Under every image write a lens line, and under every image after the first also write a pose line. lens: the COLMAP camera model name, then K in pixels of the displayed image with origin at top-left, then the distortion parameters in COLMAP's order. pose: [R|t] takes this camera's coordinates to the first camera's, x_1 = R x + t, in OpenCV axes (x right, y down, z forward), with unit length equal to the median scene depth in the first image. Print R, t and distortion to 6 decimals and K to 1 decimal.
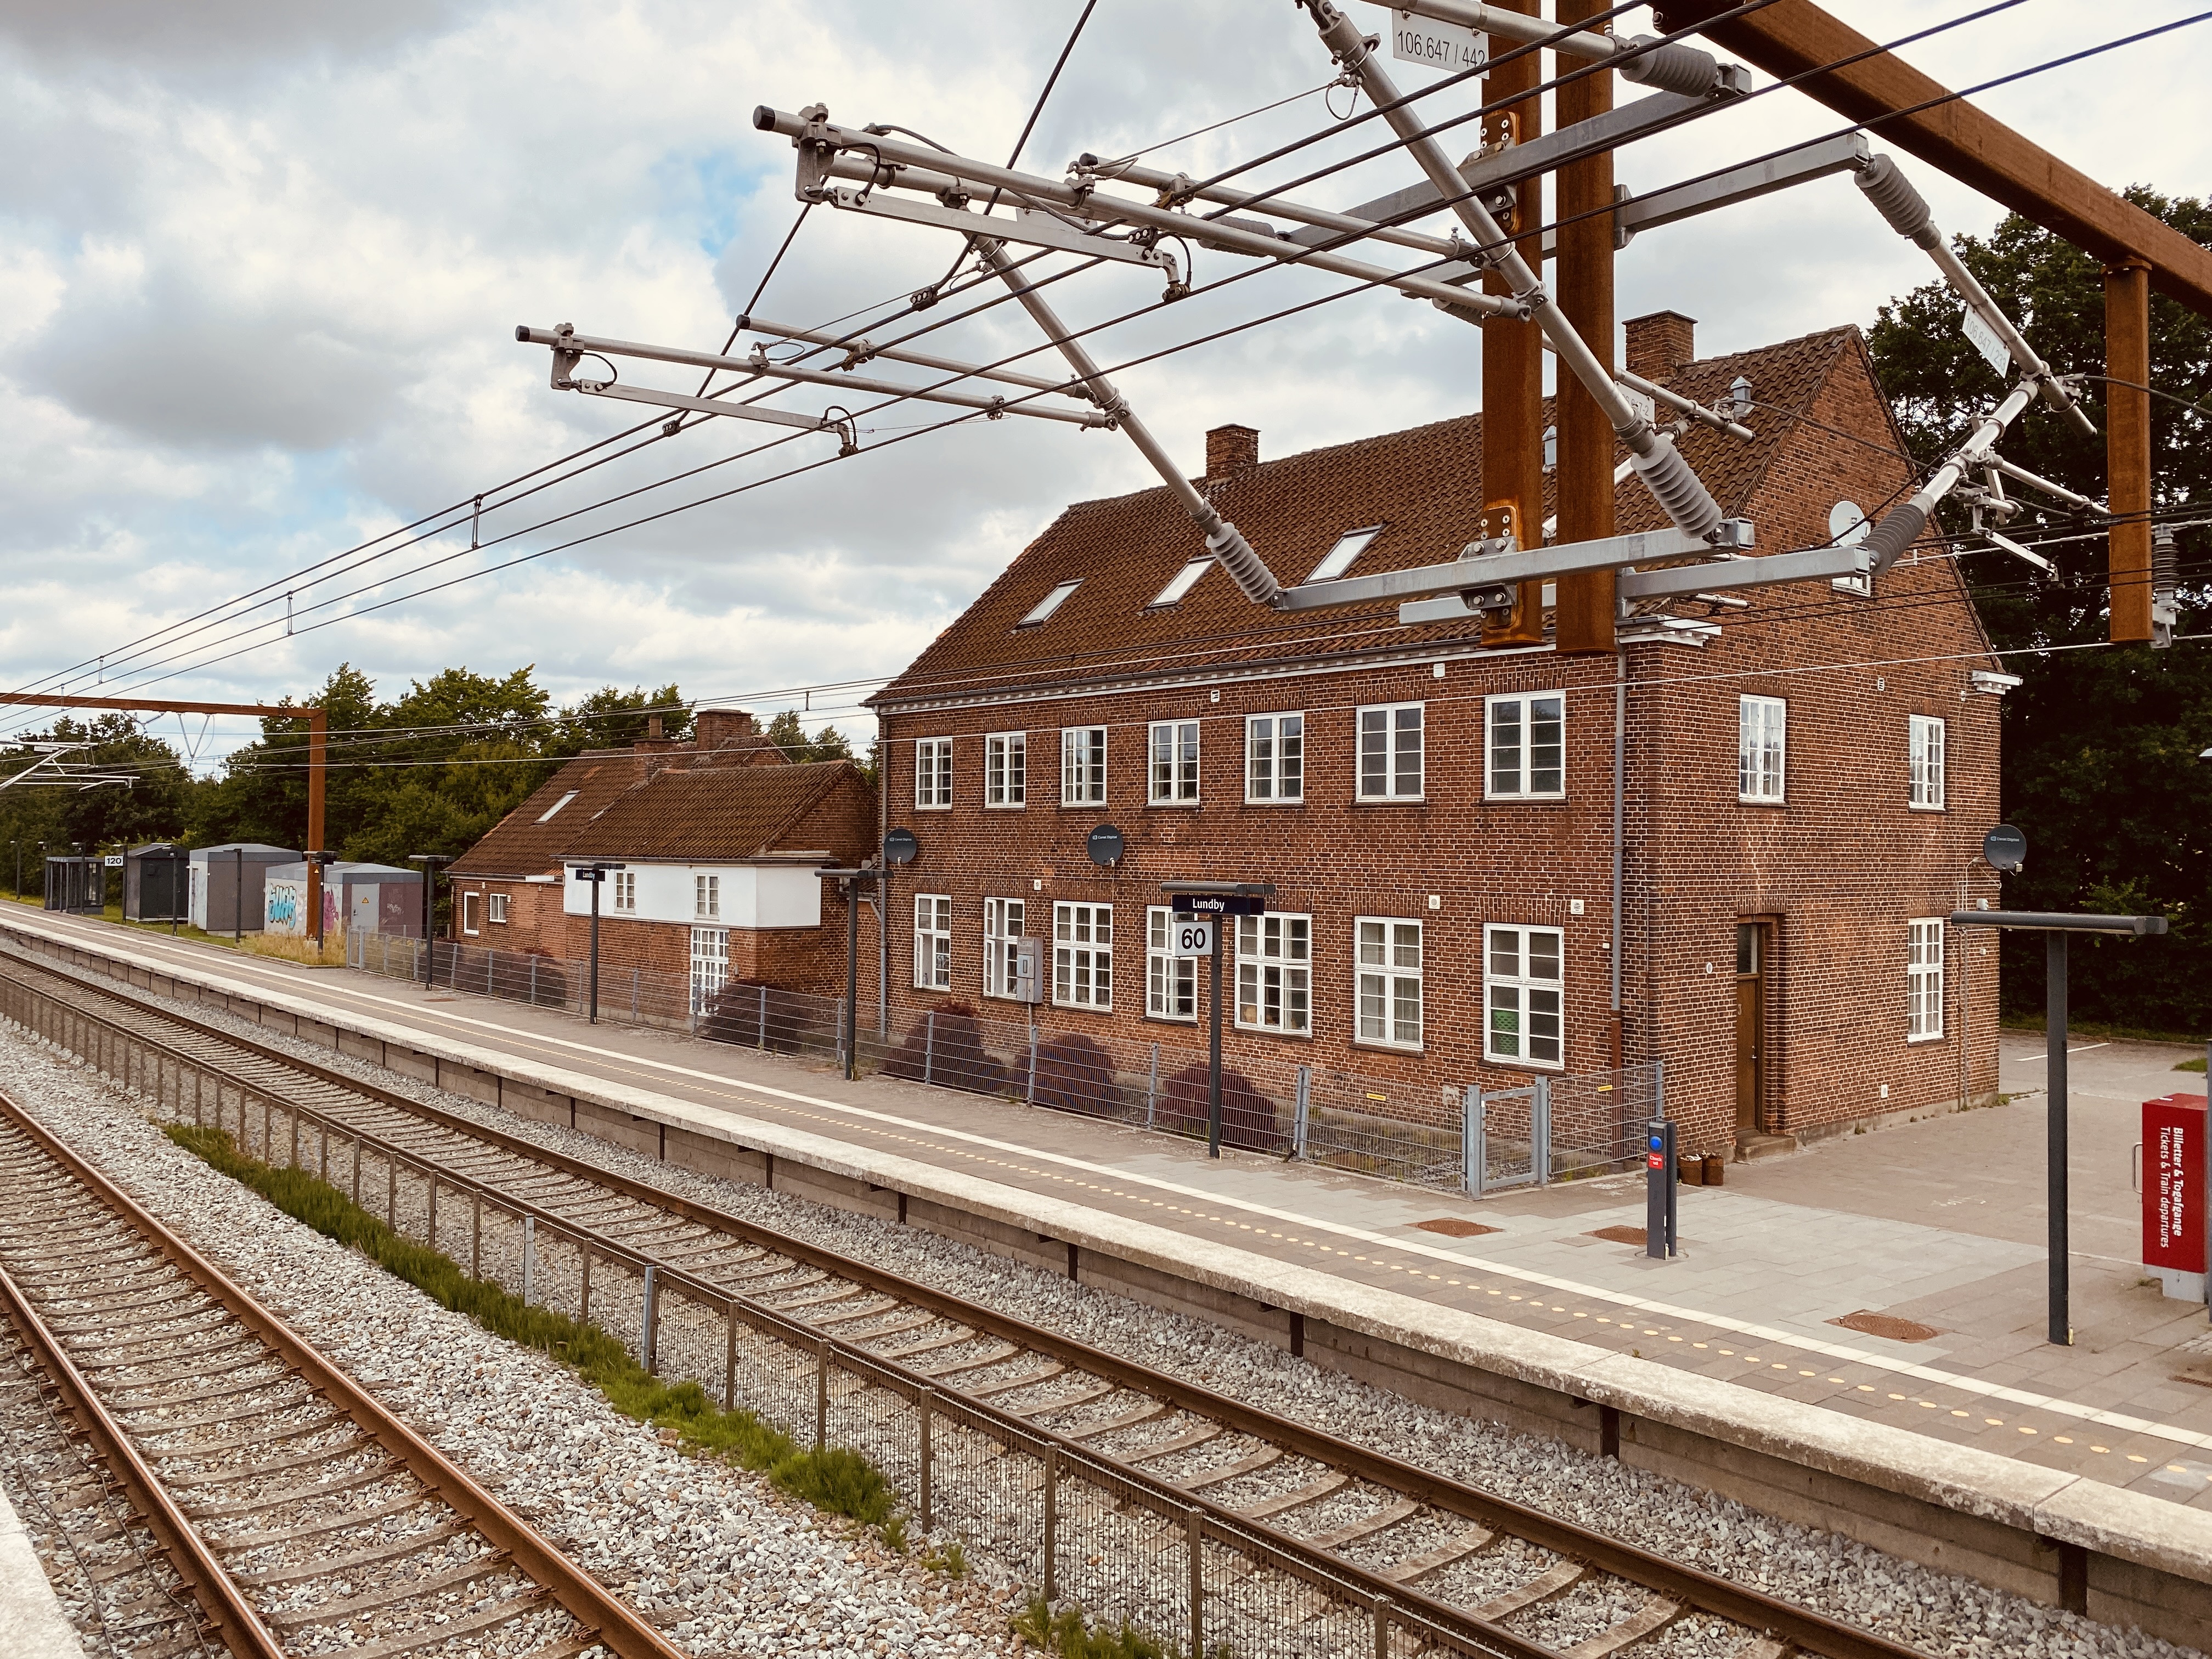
lens RADIAL K [[1688.9, 0, 1084.2], [0, 1688.9, 818.0], [0, 0, 1]] dist [0.008312, -0.000993]
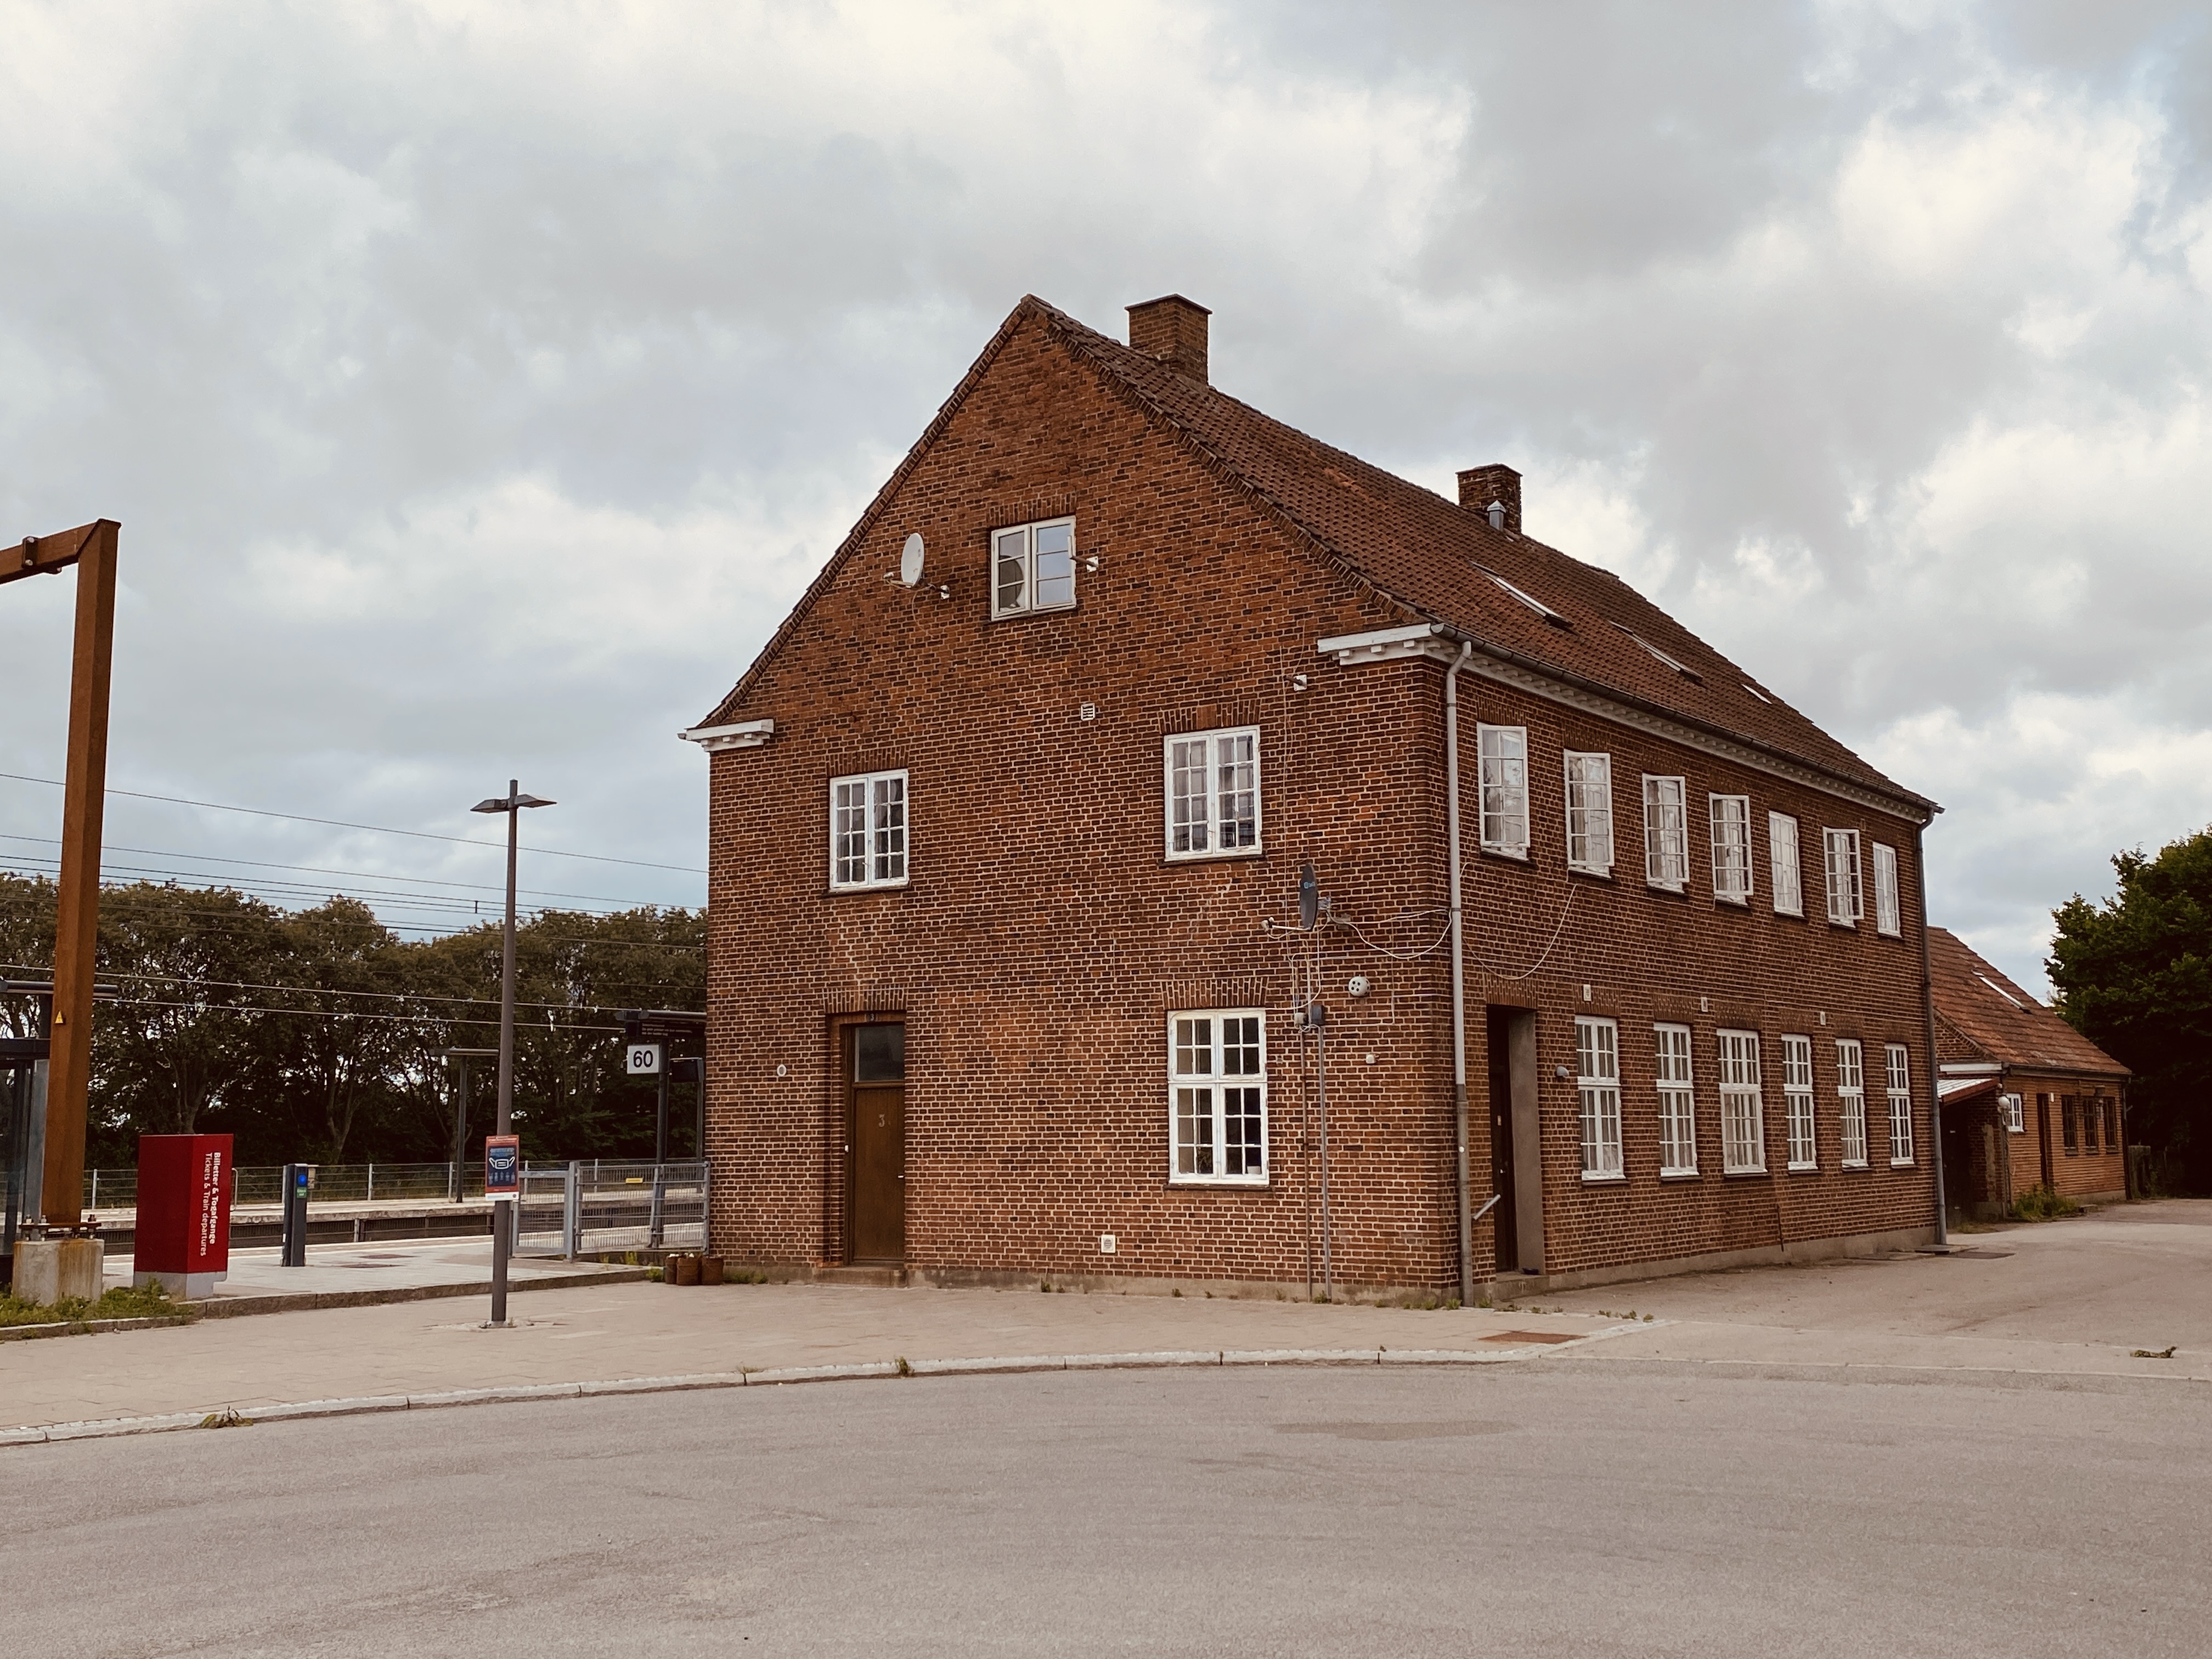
lens RADIAL K [[2341.0, 0, 1103.6], [0, 2341.0, 806.2], [0, 0, 1]] dist [0.192272, -0.396073]
pose [[0.256208, -0.142637, -0.956040, 1.466844], [0.027331, 0.989726, -0.140339, 0.113020], [0.966235, 0.009827, 0.257474, 0.707887]]
